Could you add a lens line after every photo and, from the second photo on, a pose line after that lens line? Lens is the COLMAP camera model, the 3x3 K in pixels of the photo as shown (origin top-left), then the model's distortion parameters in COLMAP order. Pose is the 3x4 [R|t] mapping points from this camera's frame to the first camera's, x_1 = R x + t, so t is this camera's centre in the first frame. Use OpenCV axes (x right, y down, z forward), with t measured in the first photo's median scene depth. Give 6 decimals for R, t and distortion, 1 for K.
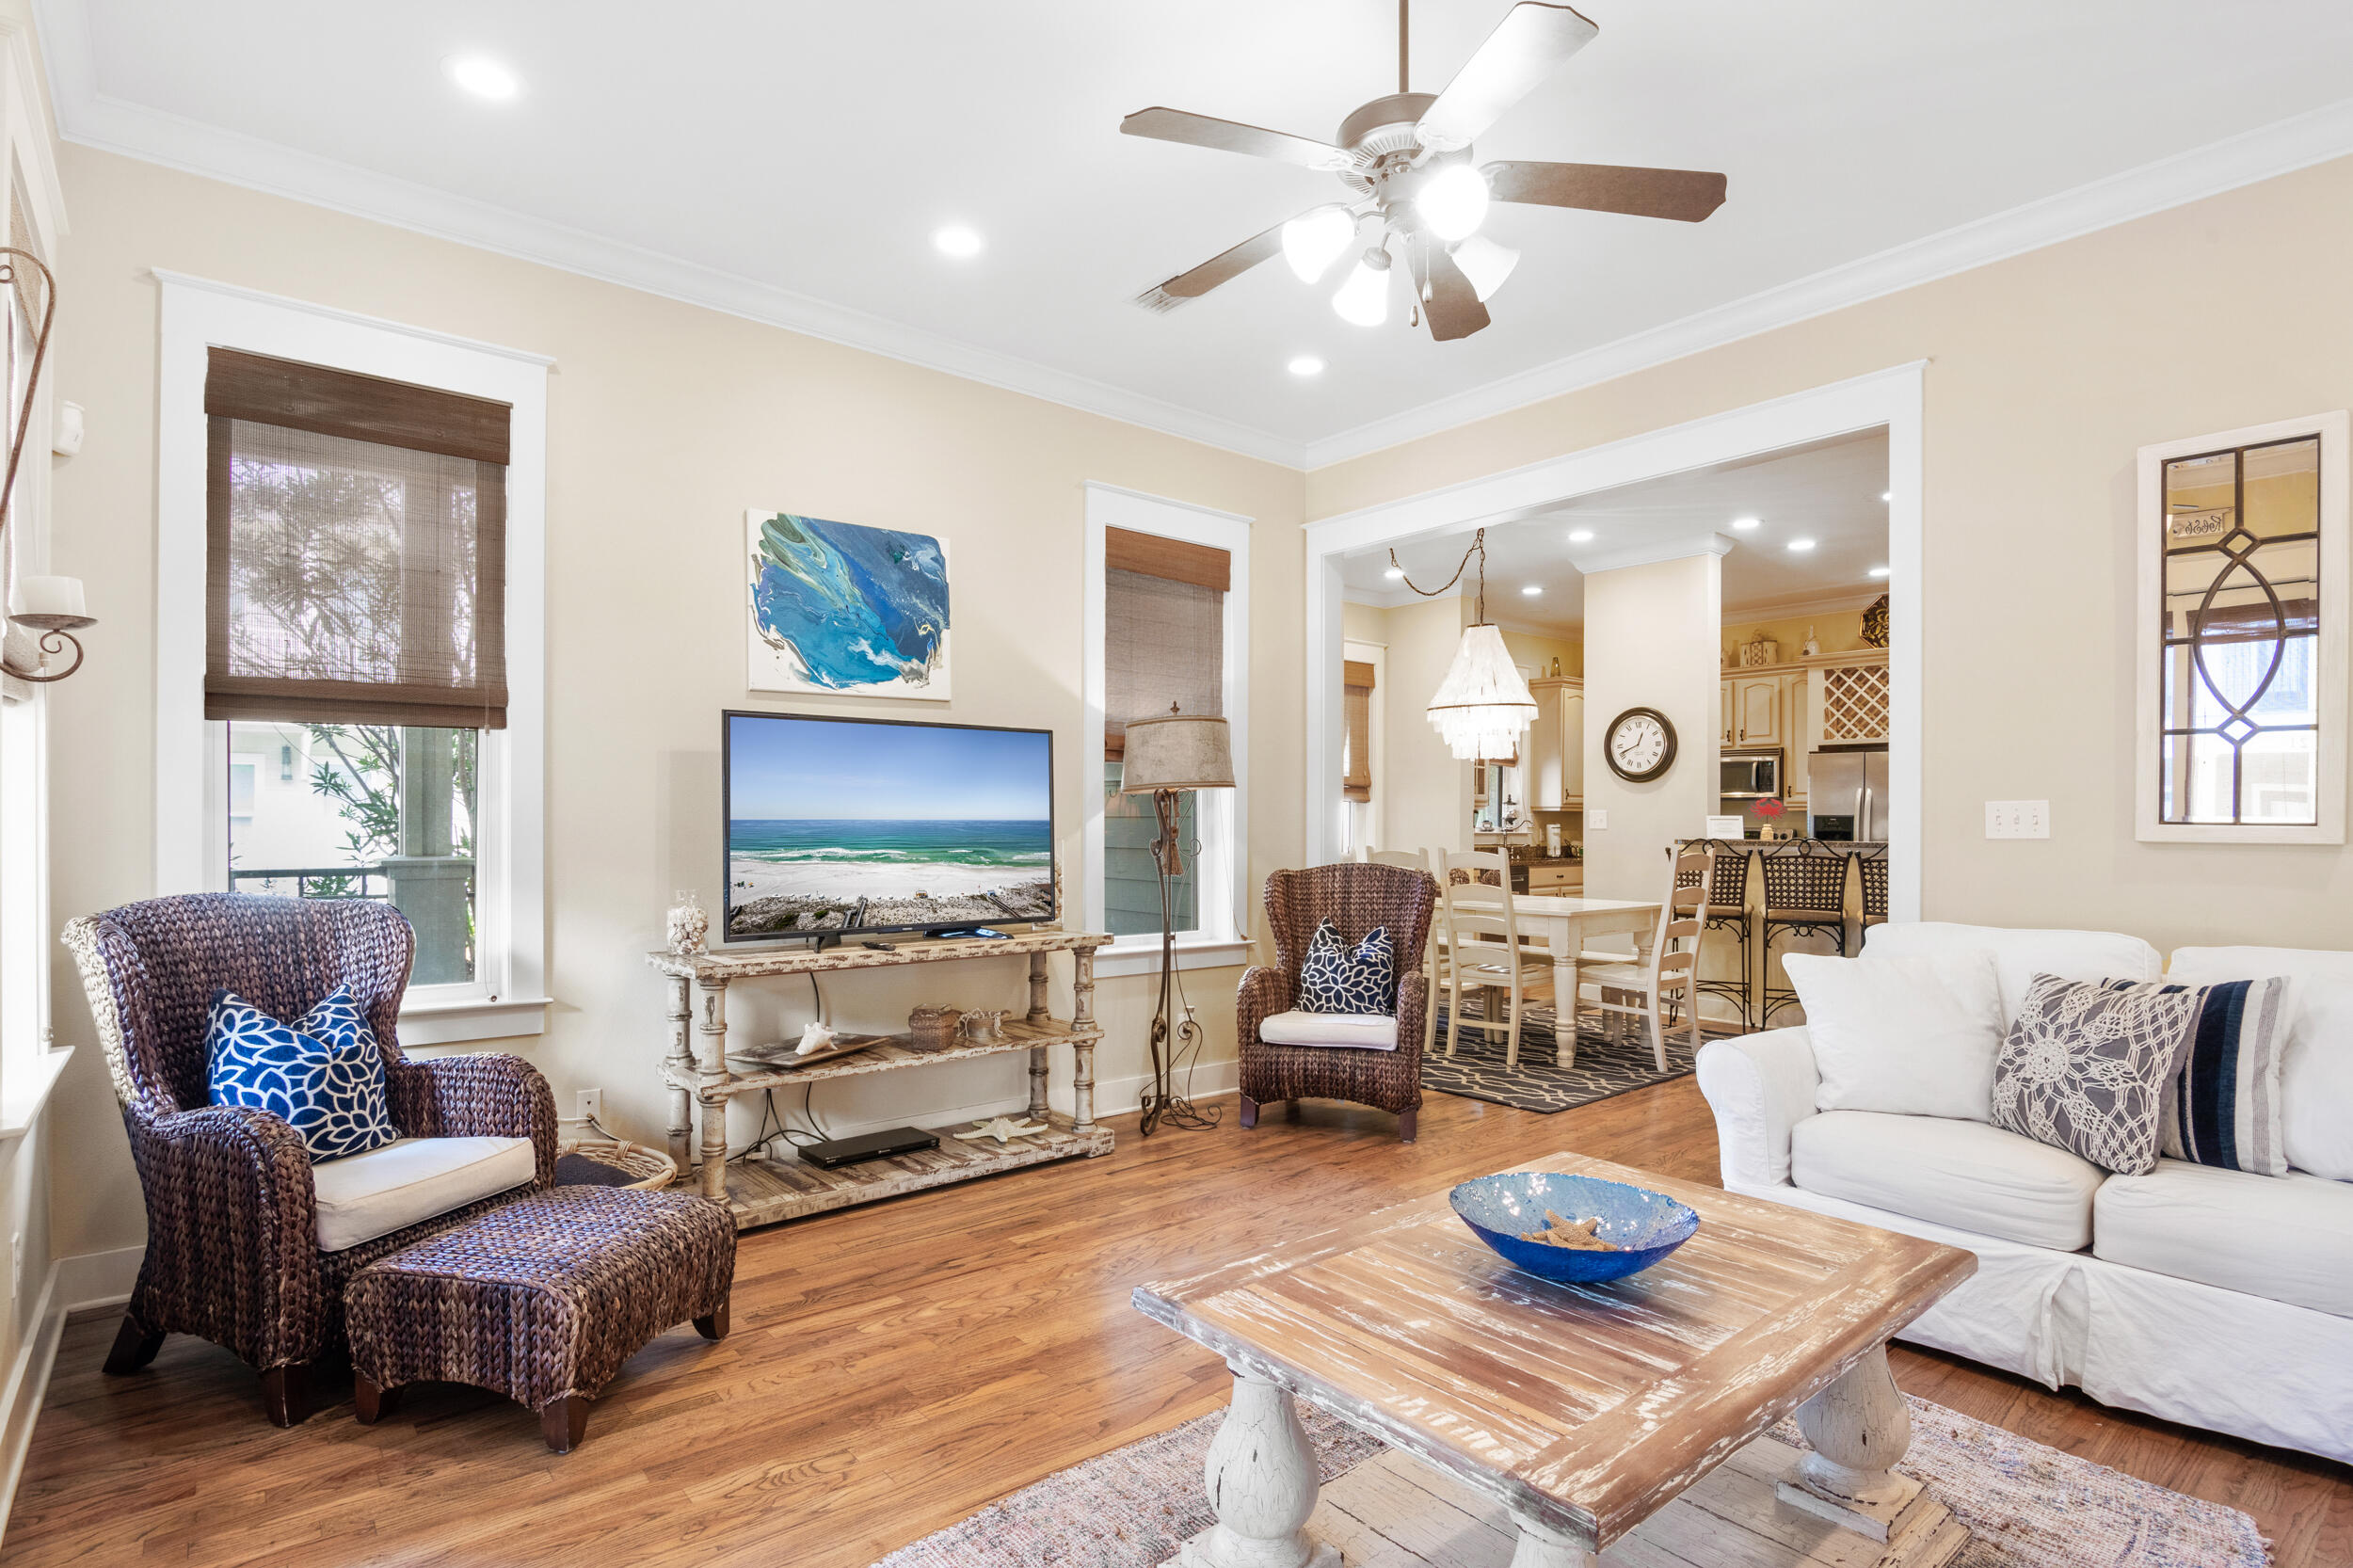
lens RADIAL K [[1170.6, 0, 1180.1], [0, 1170.6, 805.8], [0, 0, 1]] dist [-0.016367, -0.001693]
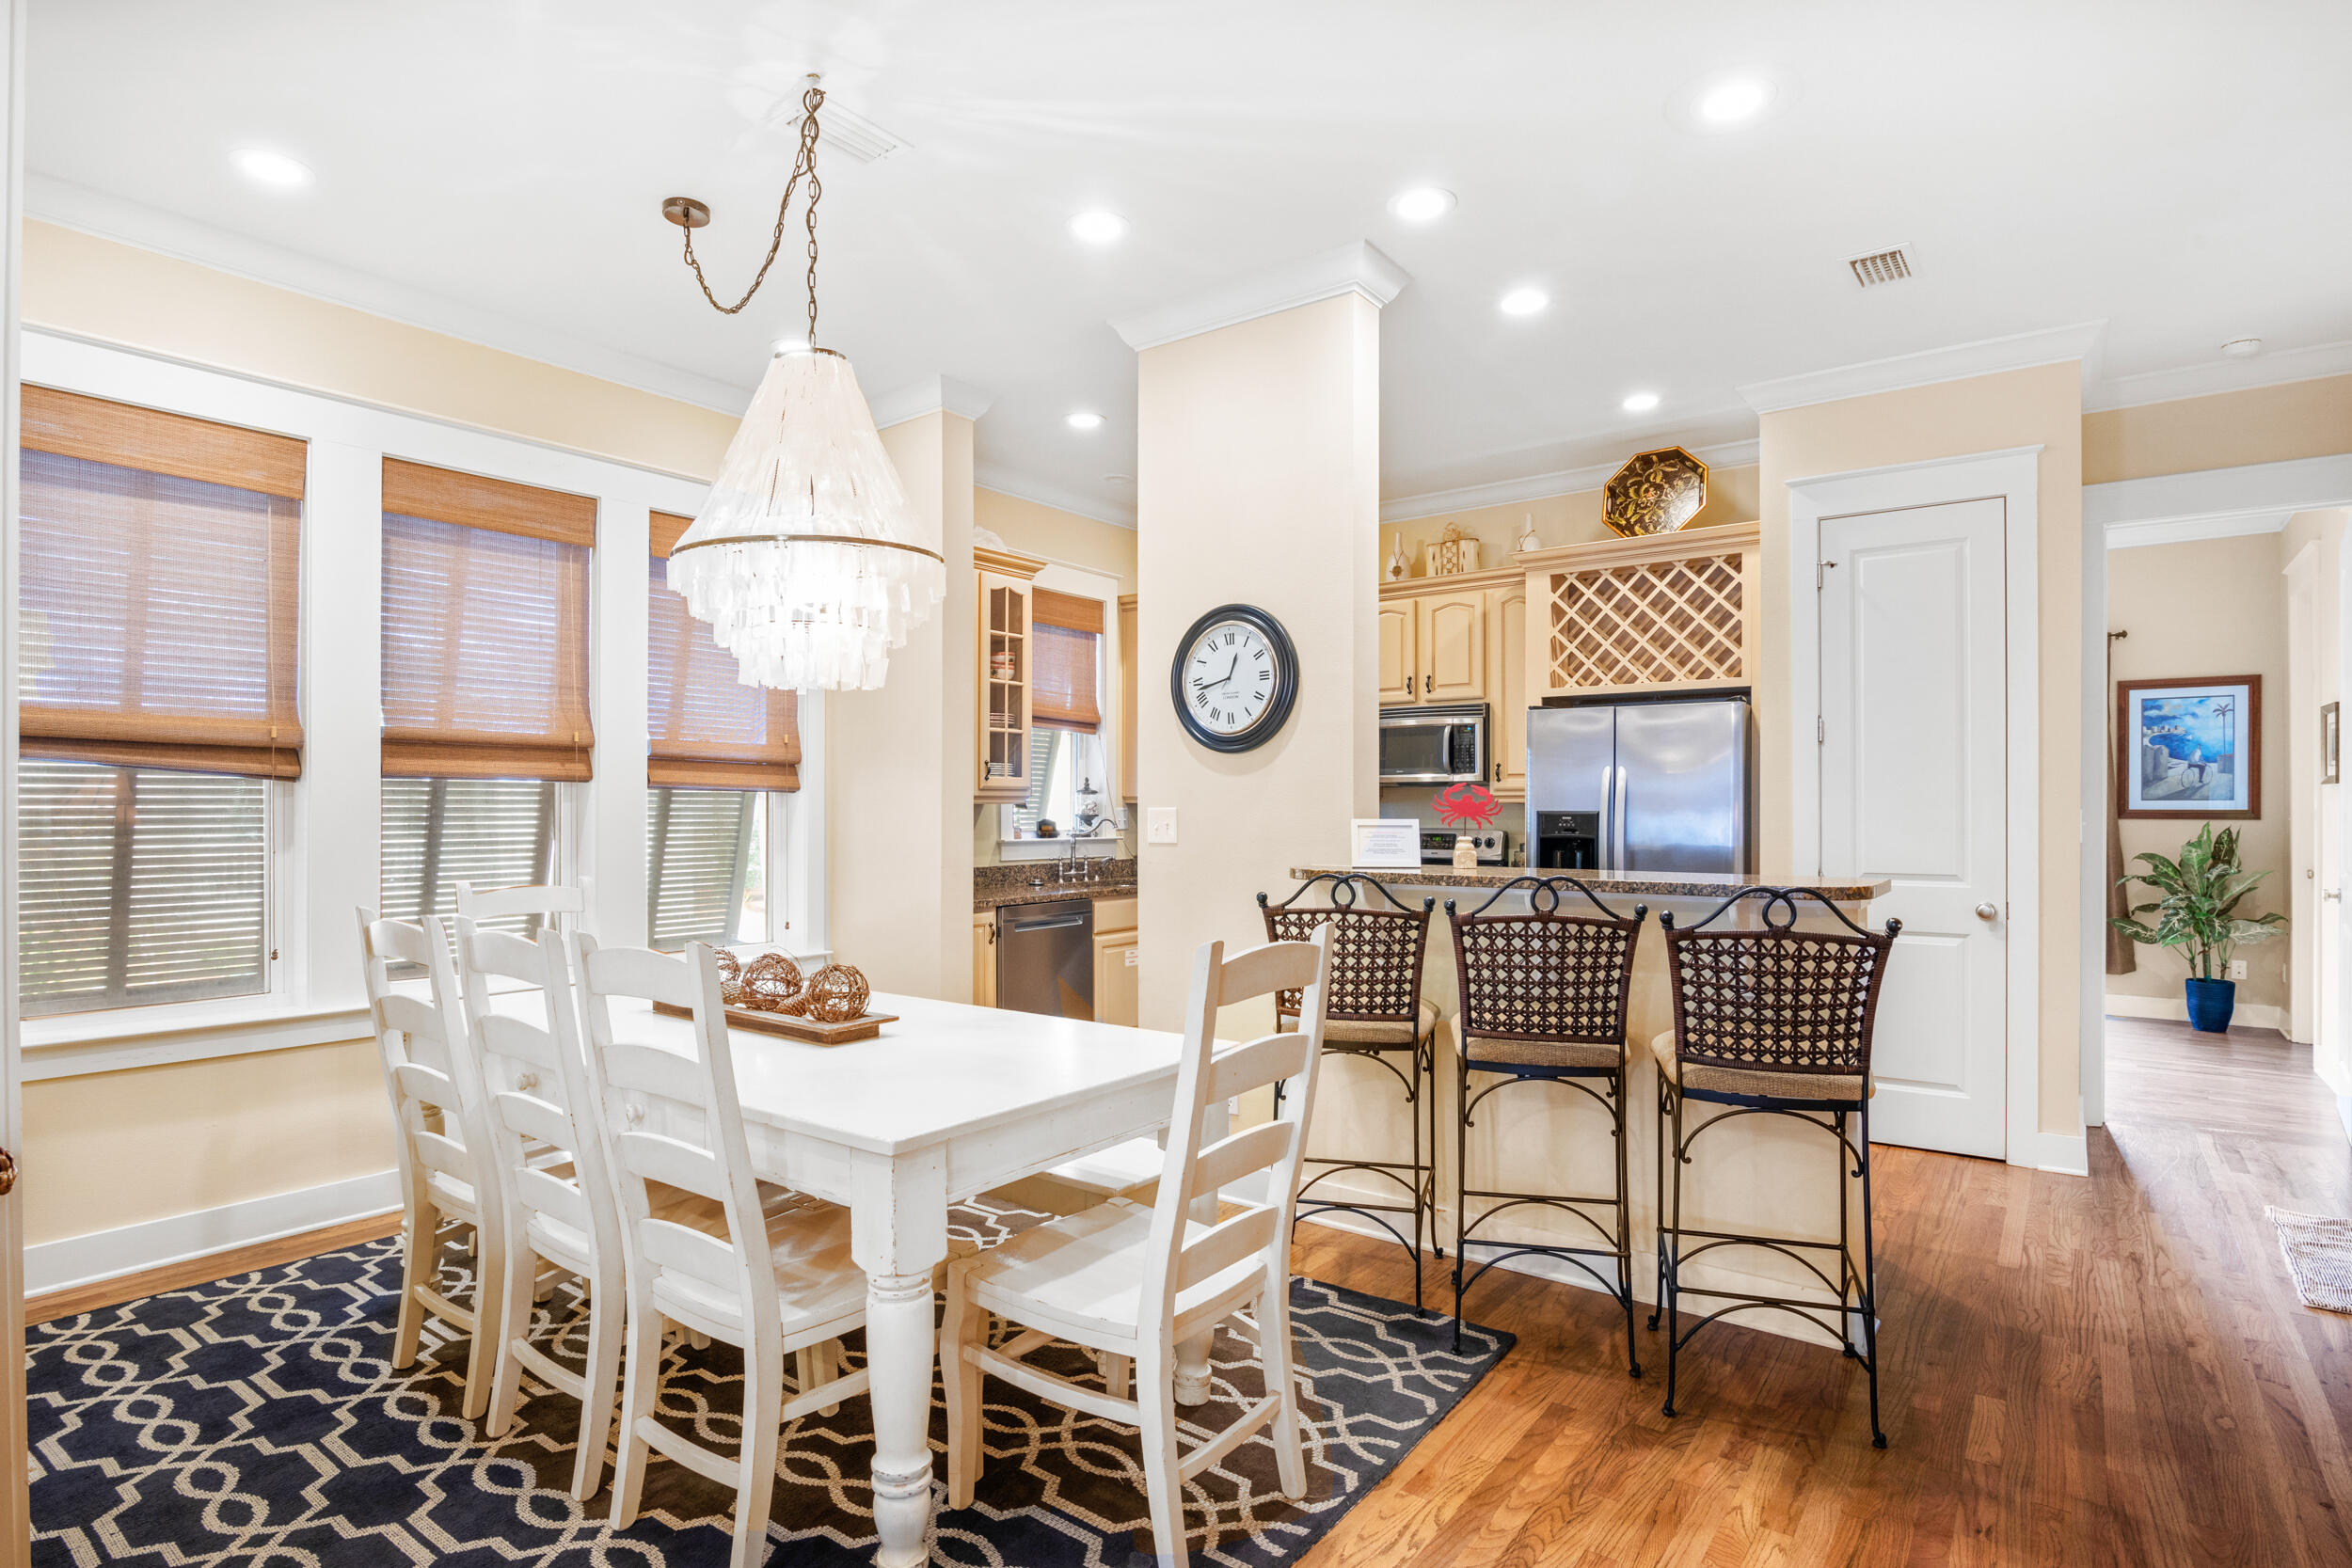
lens RADIAL K [[1207.5, 0, 1177.6], [0, 1207.5, 791.2], [0, 0, 1]] dist [-0.022270, -0.000127]
pose [[0.973353, -0.003159, 0.229289, 0.272551], [0.002979, 0.999995, 0.001128, -0.004282], [-0.229292, -0.000415, 0.973358, 0.539248]]
